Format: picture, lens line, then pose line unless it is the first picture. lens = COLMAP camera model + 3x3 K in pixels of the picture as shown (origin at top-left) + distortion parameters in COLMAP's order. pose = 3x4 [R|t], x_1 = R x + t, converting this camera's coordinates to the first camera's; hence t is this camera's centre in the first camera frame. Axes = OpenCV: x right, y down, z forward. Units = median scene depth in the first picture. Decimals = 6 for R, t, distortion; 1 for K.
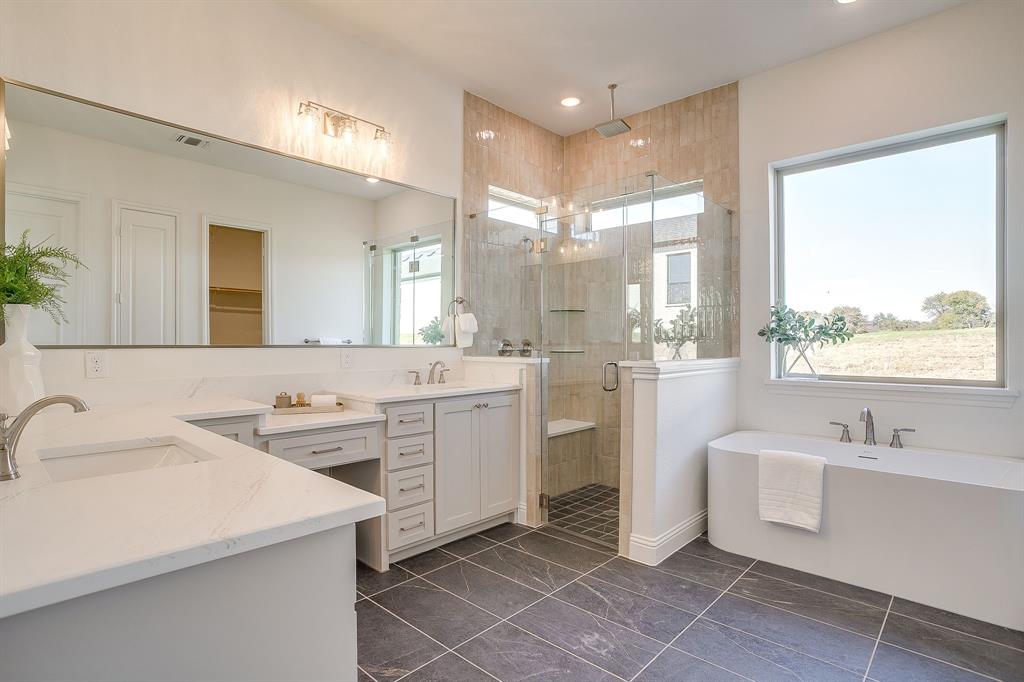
lens RADIAL K [[510.0, 0, 518.0], [0, 510.0, 345.6], [0, 0, 1]] dist [-0.000454, 0.005059]
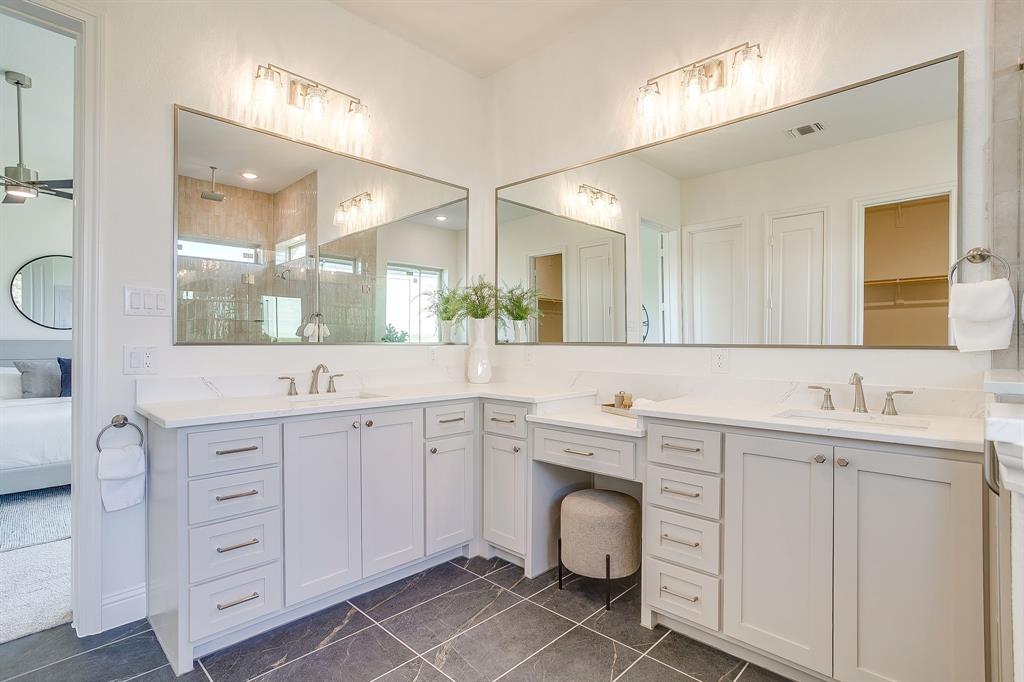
lens RADIAL K [[510.0, 0, 517.9], [0, 510.0, 338.1], [0, 0, 1]] dist [-0.000454, 0.005059]
pose [[-0.025203, -0.010128, -0.999631, 0.333106], [-0.005167, 0.999937, -0.010001, -0.001519], [0.999669, 0.004913, -0.025254, 0.491589]]
